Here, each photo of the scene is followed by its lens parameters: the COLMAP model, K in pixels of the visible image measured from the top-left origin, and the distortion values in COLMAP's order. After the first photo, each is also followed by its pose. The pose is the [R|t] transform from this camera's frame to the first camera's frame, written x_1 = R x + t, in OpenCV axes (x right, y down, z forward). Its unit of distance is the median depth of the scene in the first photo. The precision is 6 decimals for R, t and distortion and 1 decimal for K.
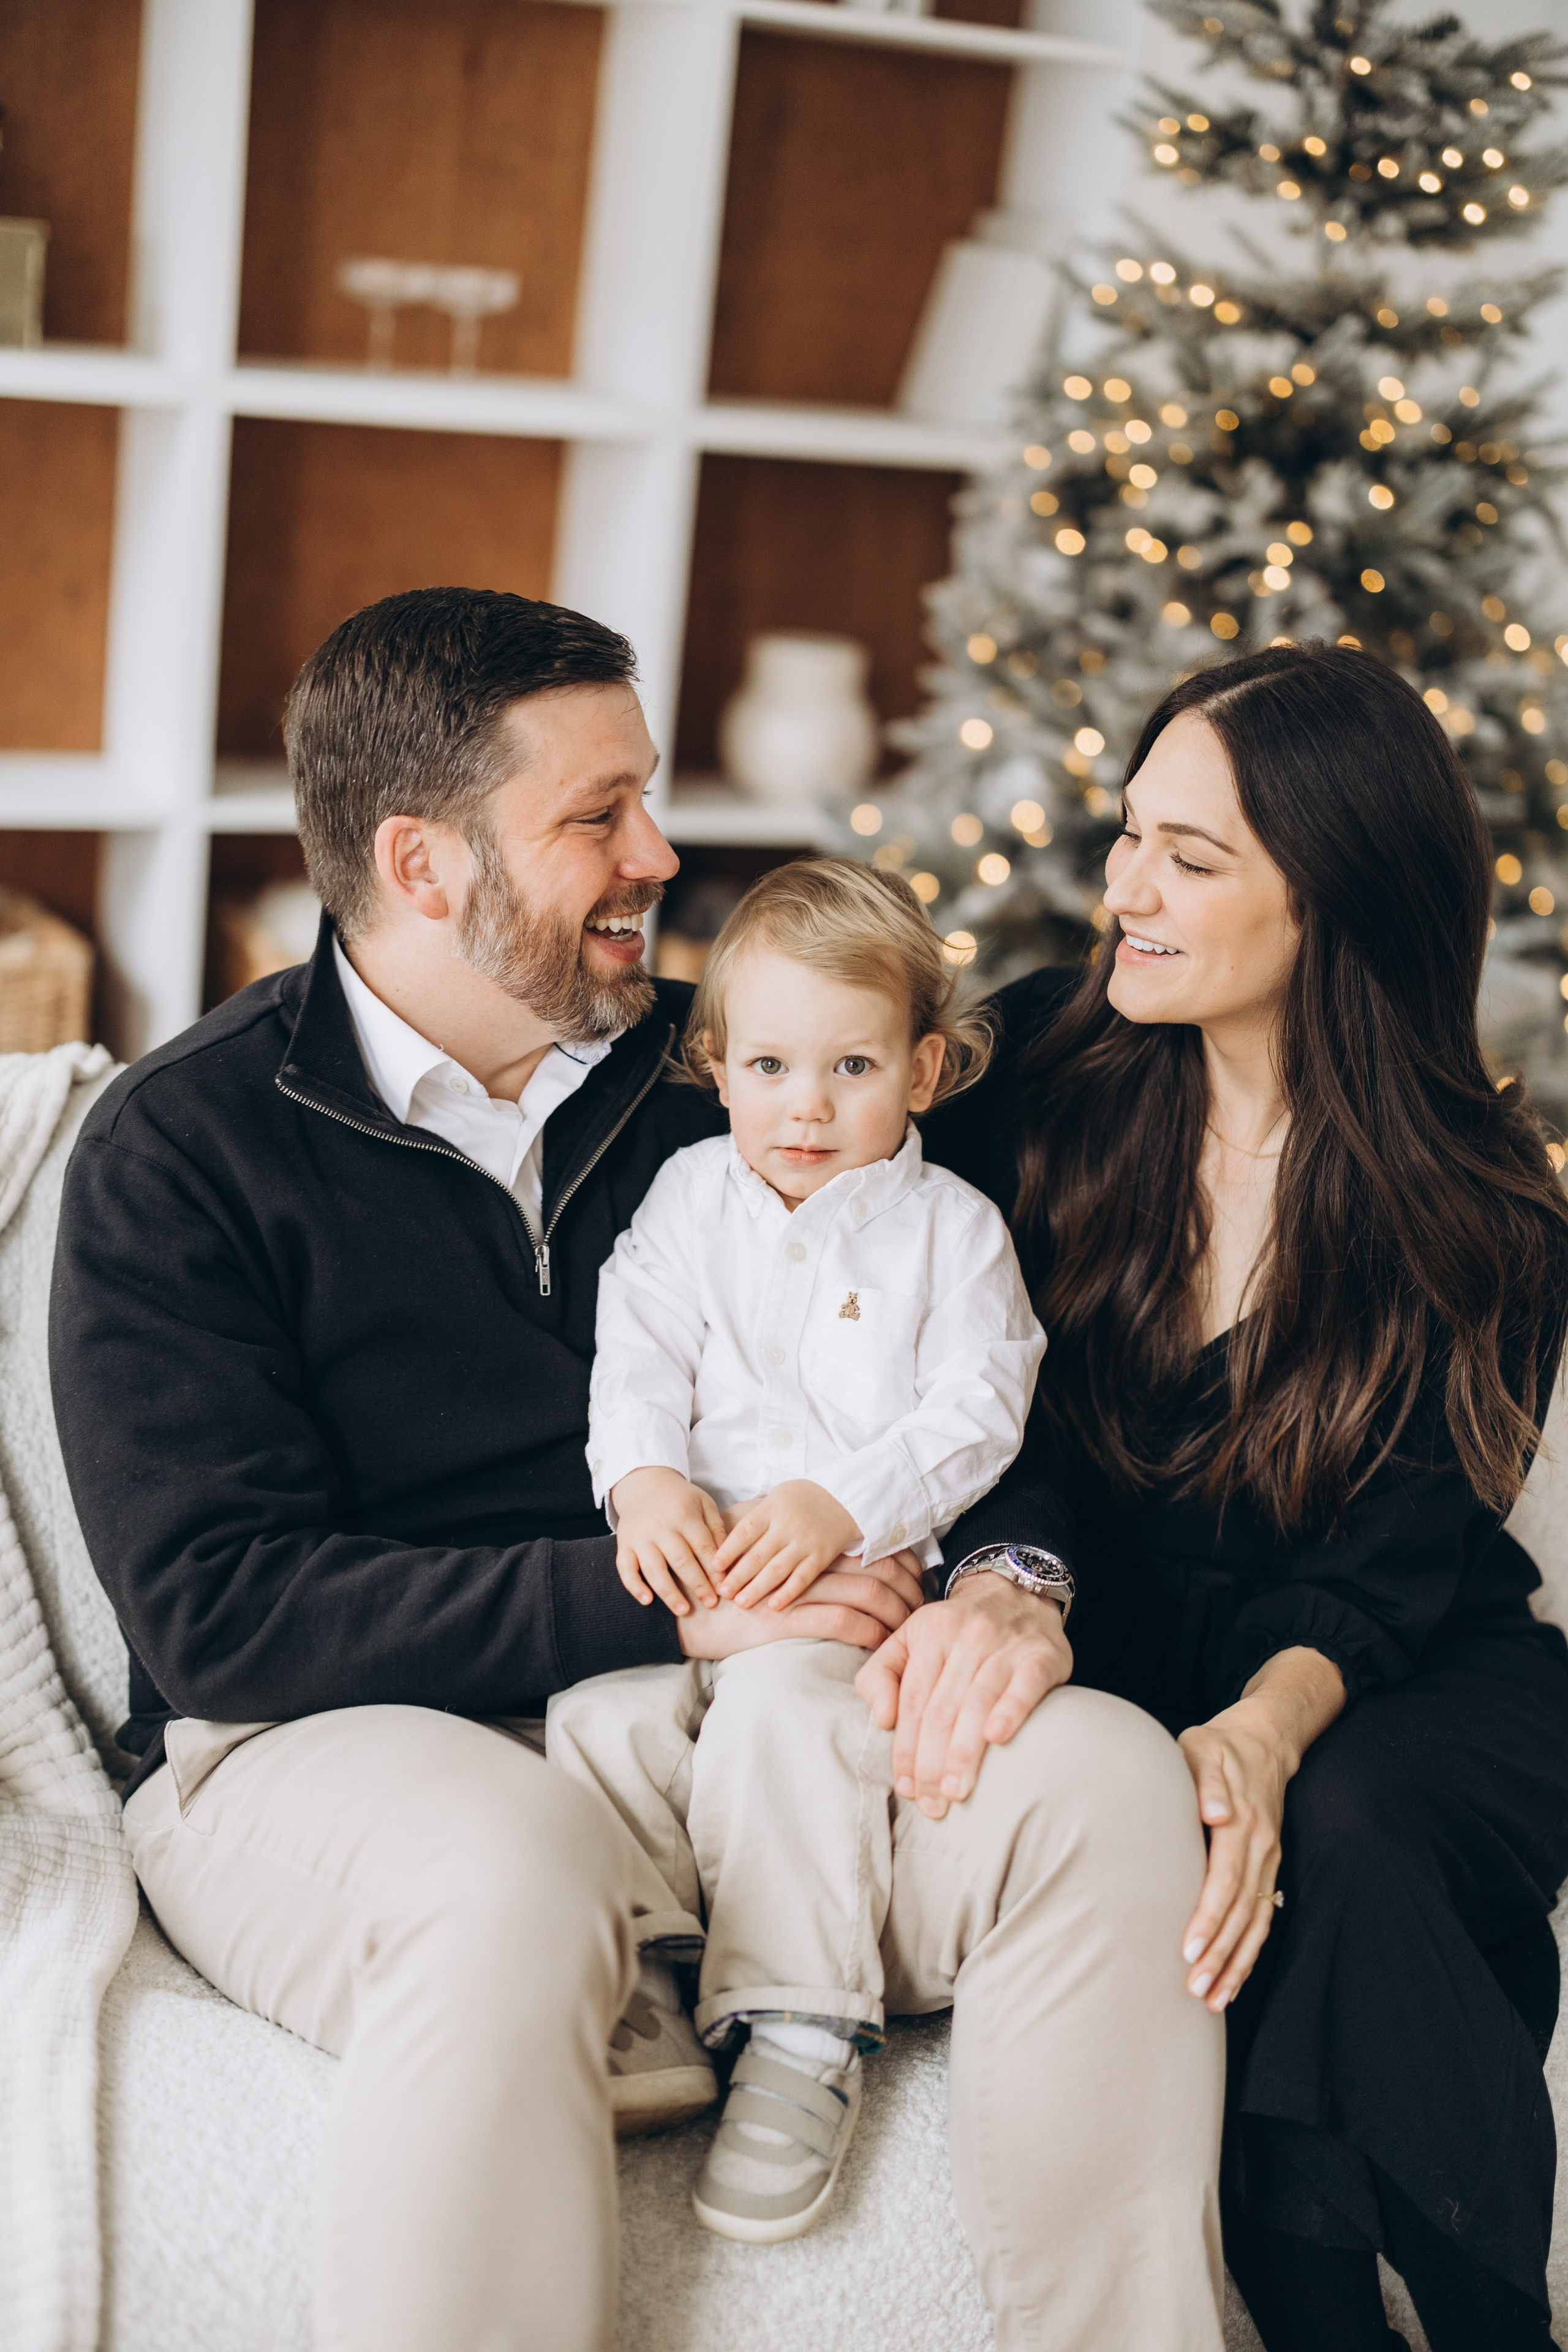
lens RADIAL K [[3415.1, 0, 736.0], [0, 3415.1, 1186.0], [0, 0, 1]] dist [0.001663, 0.028093]
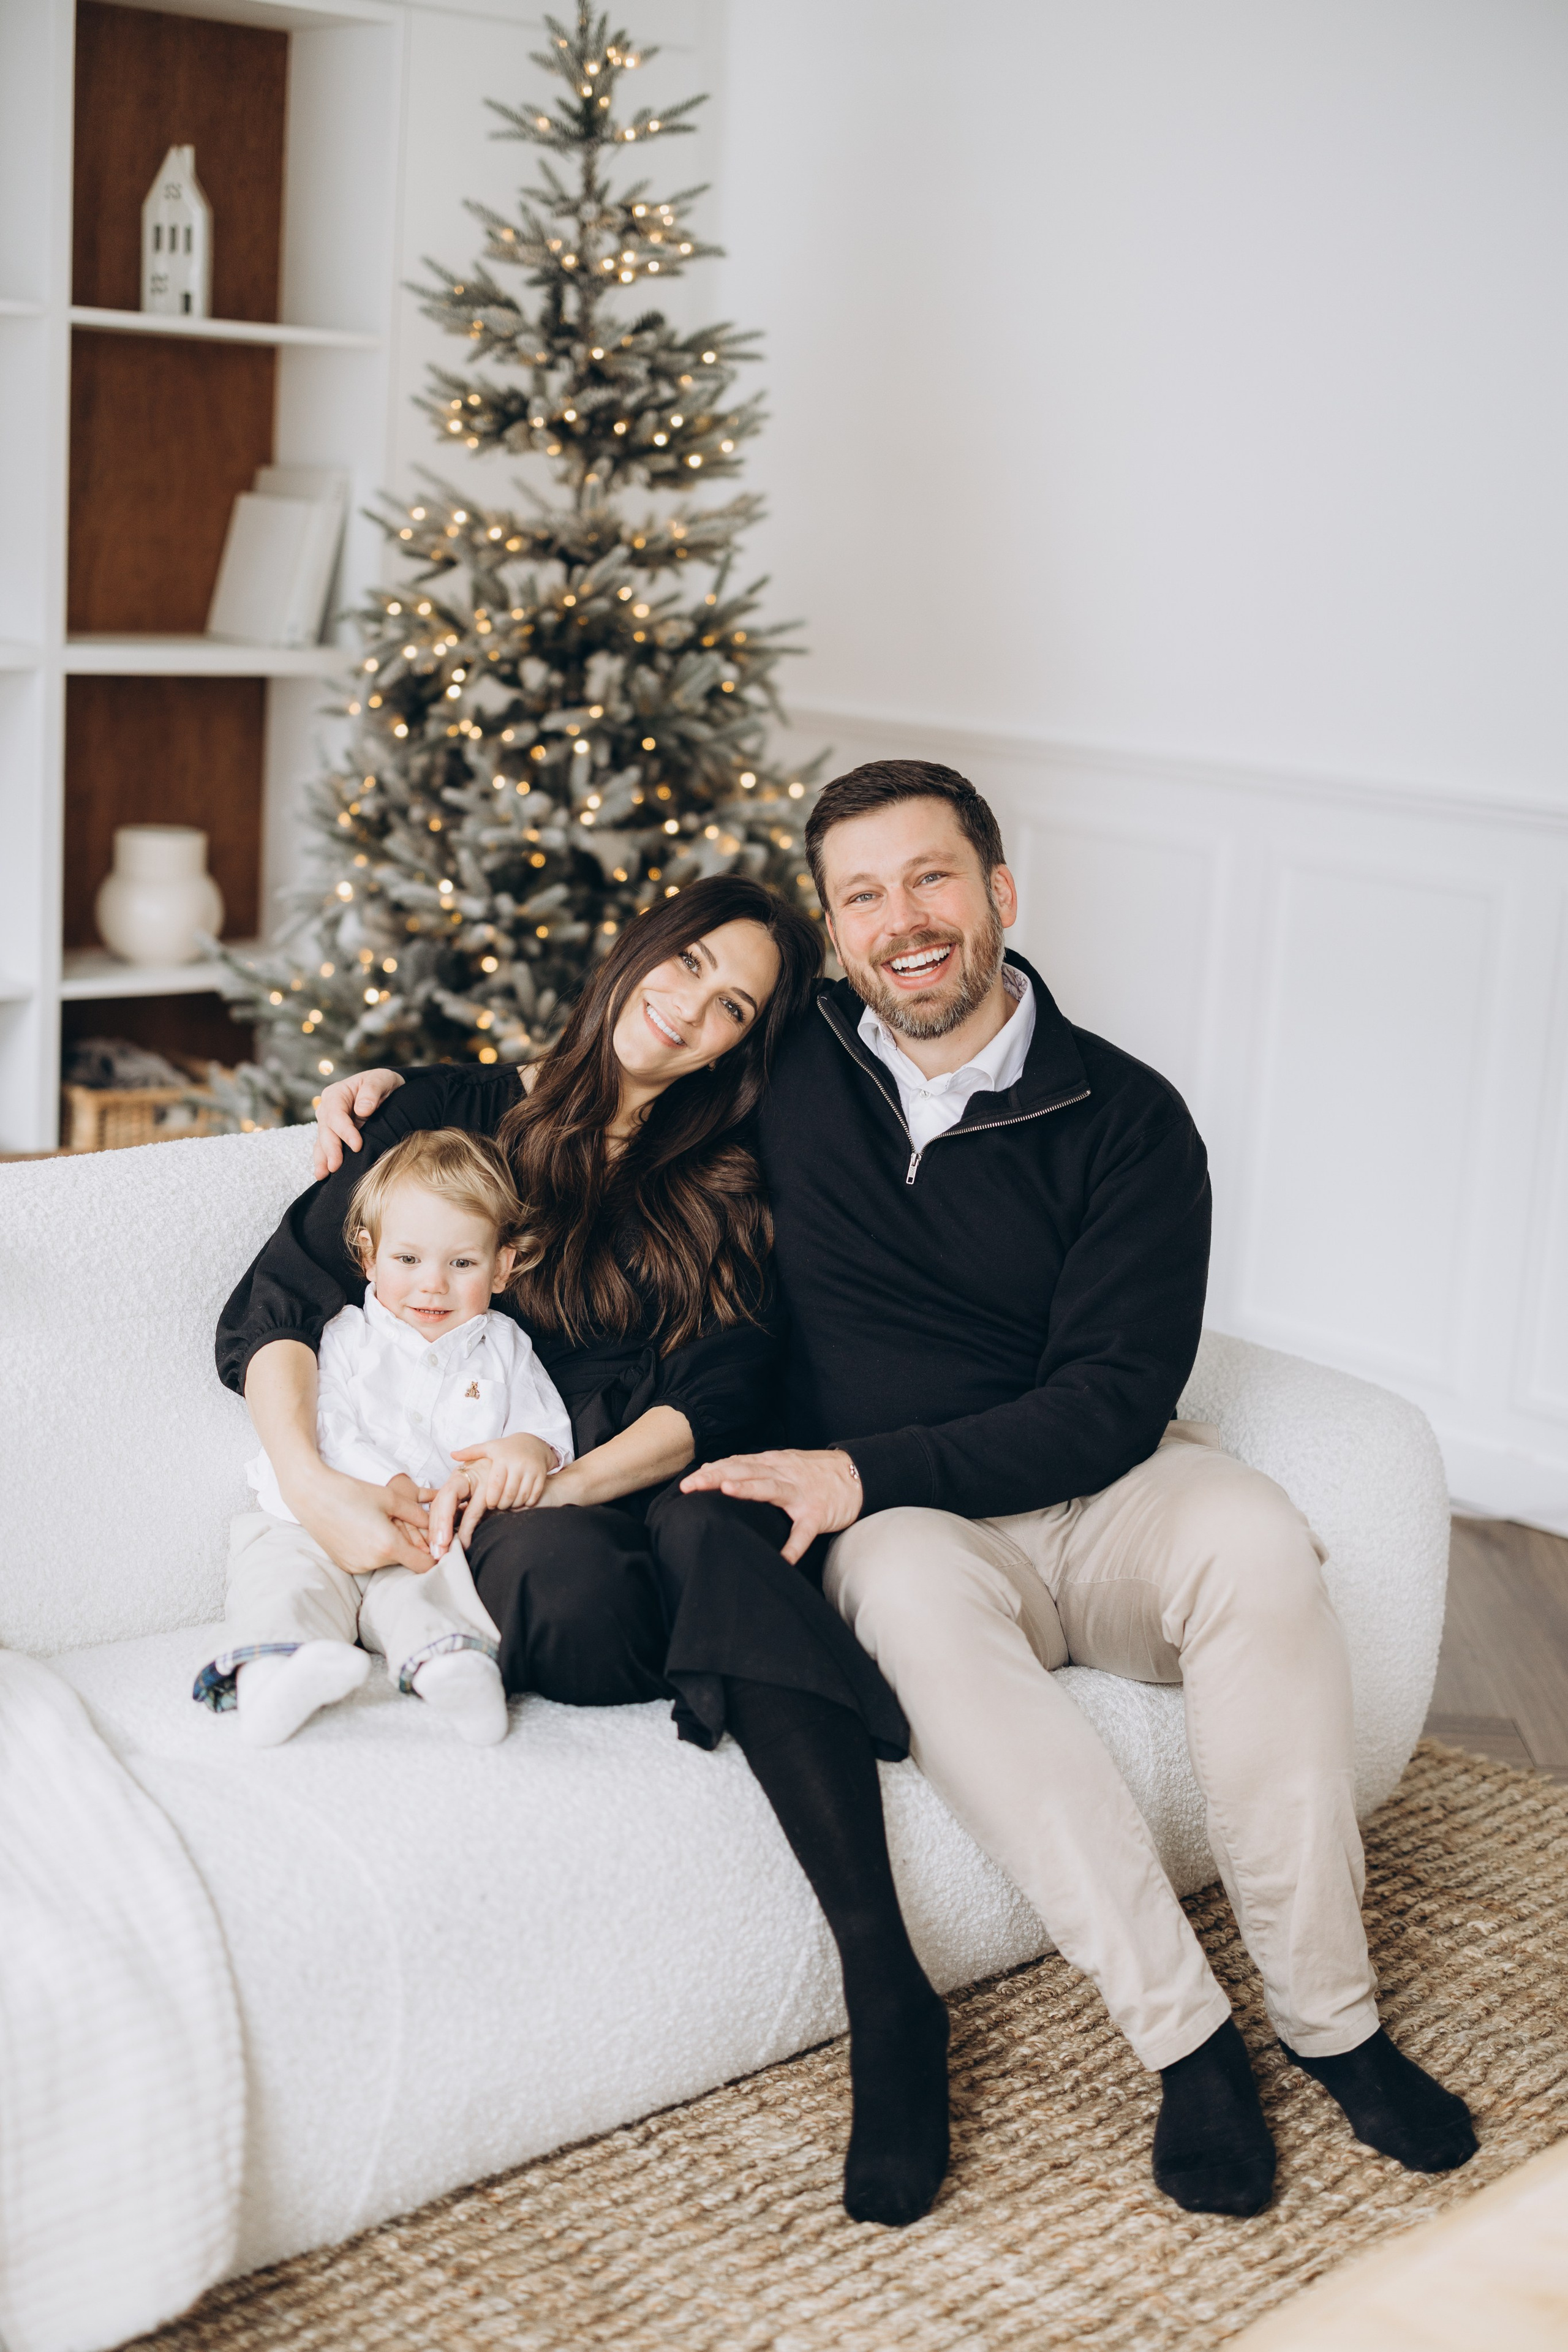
lens RADIAL K [[3344.3, 0, 817.1], [0, 3344.3, 1175.4], [0, 0, 1]] dist [0.013147, -0.127048]
pose [[0.950236, -0.108236, 0.292123, -0.142032], [0.122945, 0.991884, -0.032416, 0.032903], [-0.286243, 0.066718, 0.955831, -0.214973]]
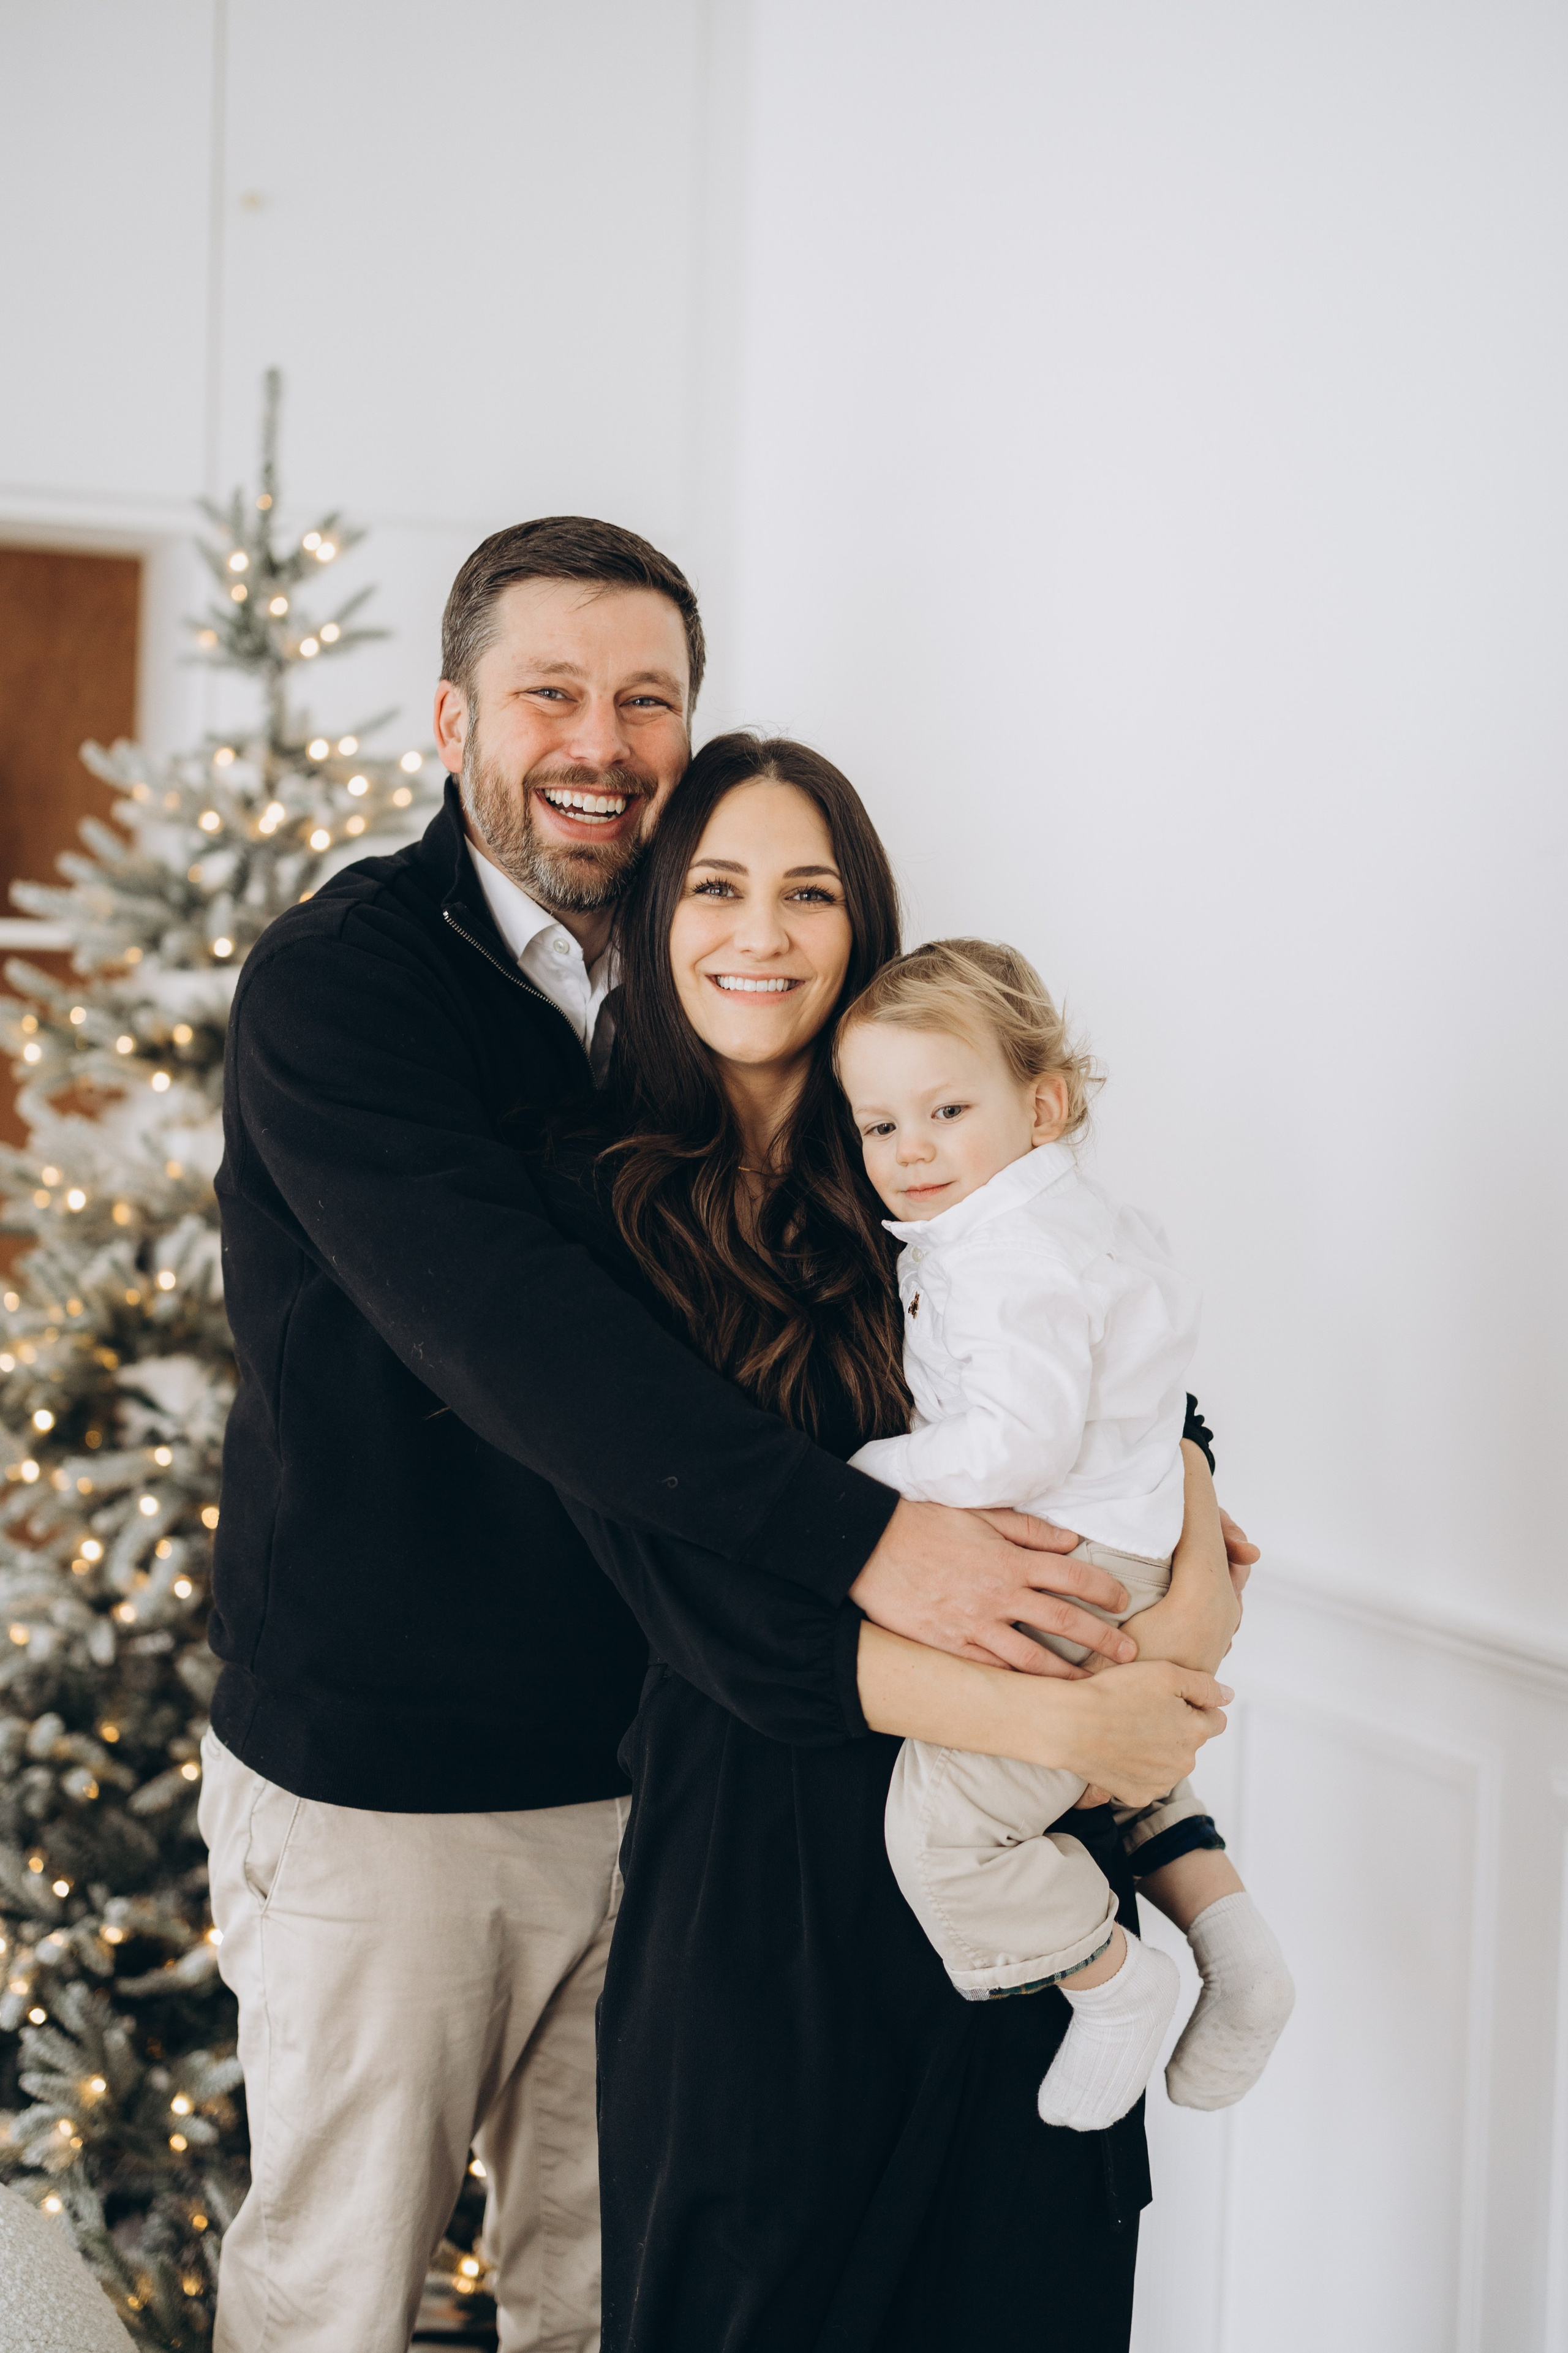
lens RADIAL K [[3580.8, 0, 784.0], [0, 3580.8, 1176.5], [0, 0, 1]] dist [0.020867, 0.015606]
pose [[0.997103, -0.070277, -0.029101, 0.354410], [0.061440, 0.969676, -0.236545, -0.031280], [0.044842, 0.234072, 0.971185, 0.087232]]
